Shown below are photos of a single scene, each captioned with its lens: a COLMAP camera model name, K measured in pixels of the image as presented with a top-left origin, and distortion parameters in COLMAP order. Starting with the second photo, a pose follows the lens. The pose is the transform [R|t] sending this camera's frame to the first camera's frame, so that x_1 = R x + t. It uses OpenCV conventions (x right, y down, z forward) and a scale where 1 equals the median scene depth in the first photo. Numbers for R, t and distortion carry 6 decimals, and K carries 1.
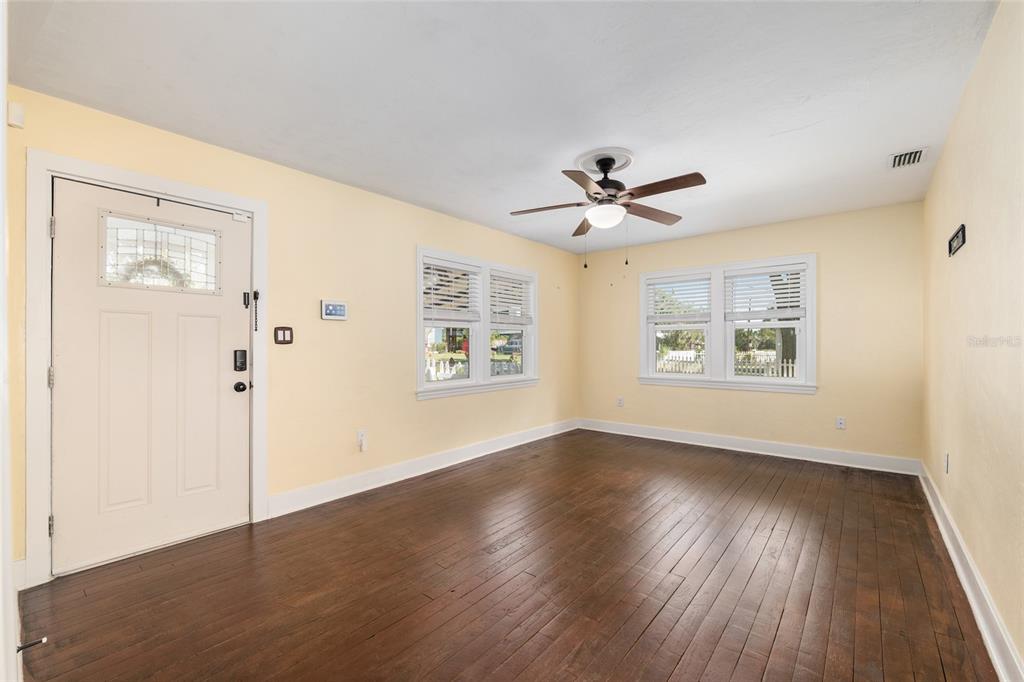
lens RADIAL K [[424.3, 0, 512.0], [0, 424.3, 341.0], [0, 0, 1]] dist [0.000828, 0.000124]
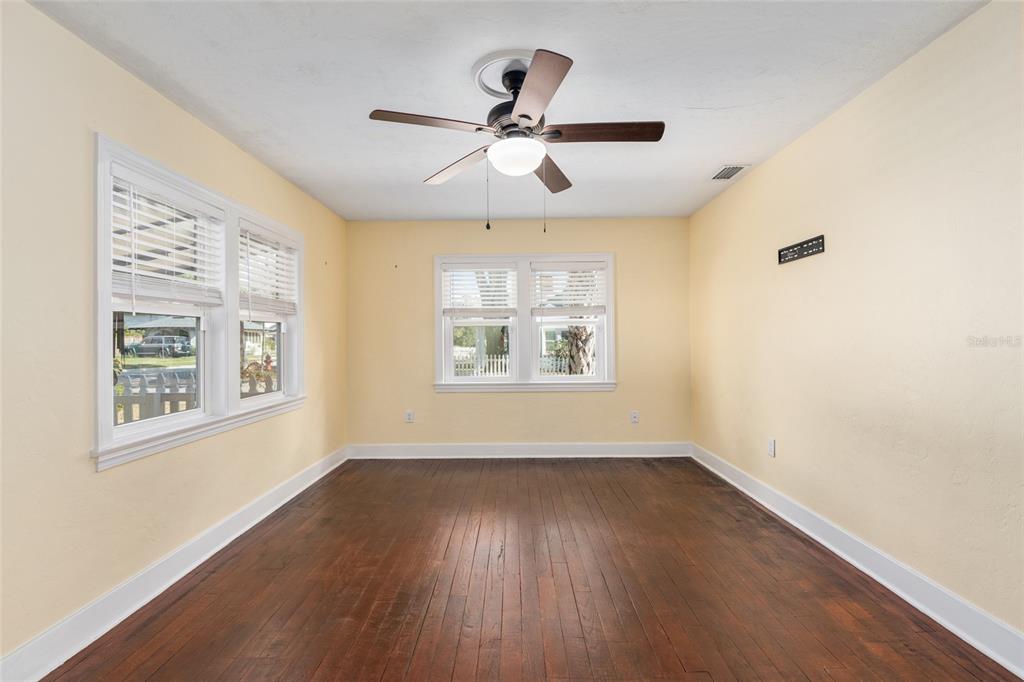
lens RADIAL K [[454.4, 0, 512.3], [0, 454.4, 332.1], [0, 0, 1]] dist [-0.001216, -0.000400]
pose [[0.778121, 0.006552, 0.628080, -0.182751], [0.001531, 0.999923, -0.012327, -0.003718], [-0.628113, 0.010554, 0.778051, 0.335088]]
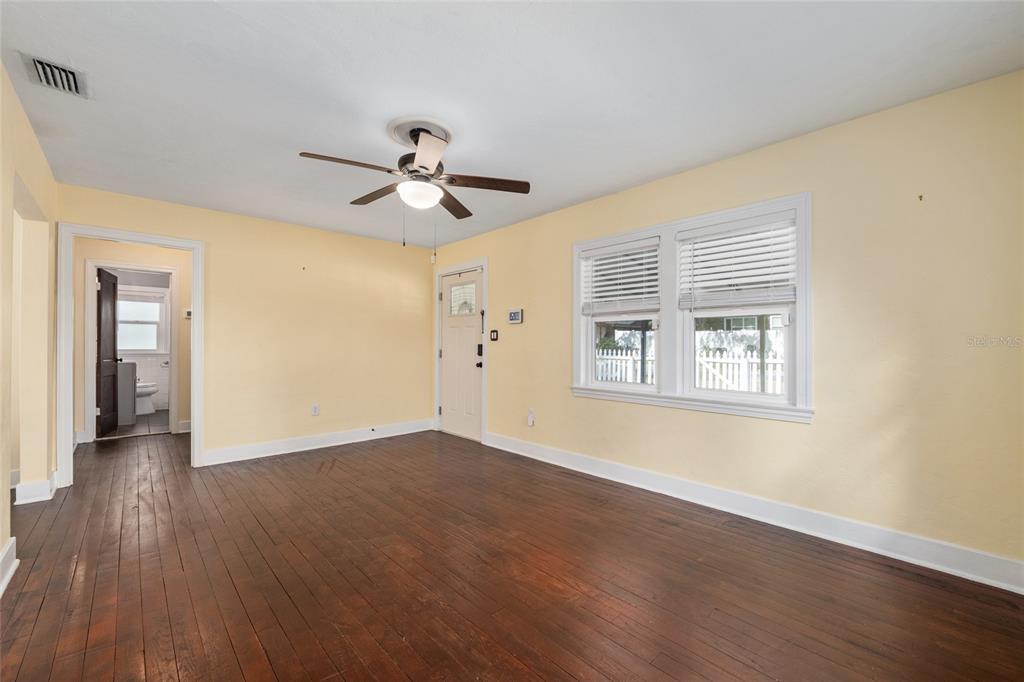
lens RADIAL K [[424.3, 0, 512.0], [0, 424.3, 341.0], [0, 0, 1]] dist [0.000828, 0.000124]
pose [[-0.140649, 0.002638, -0.990056, 0.805278], [0.014709, 0.999892, 0.000574, 0.006240], [0.989950, -0.014482, -0.140672, 1.001047]]
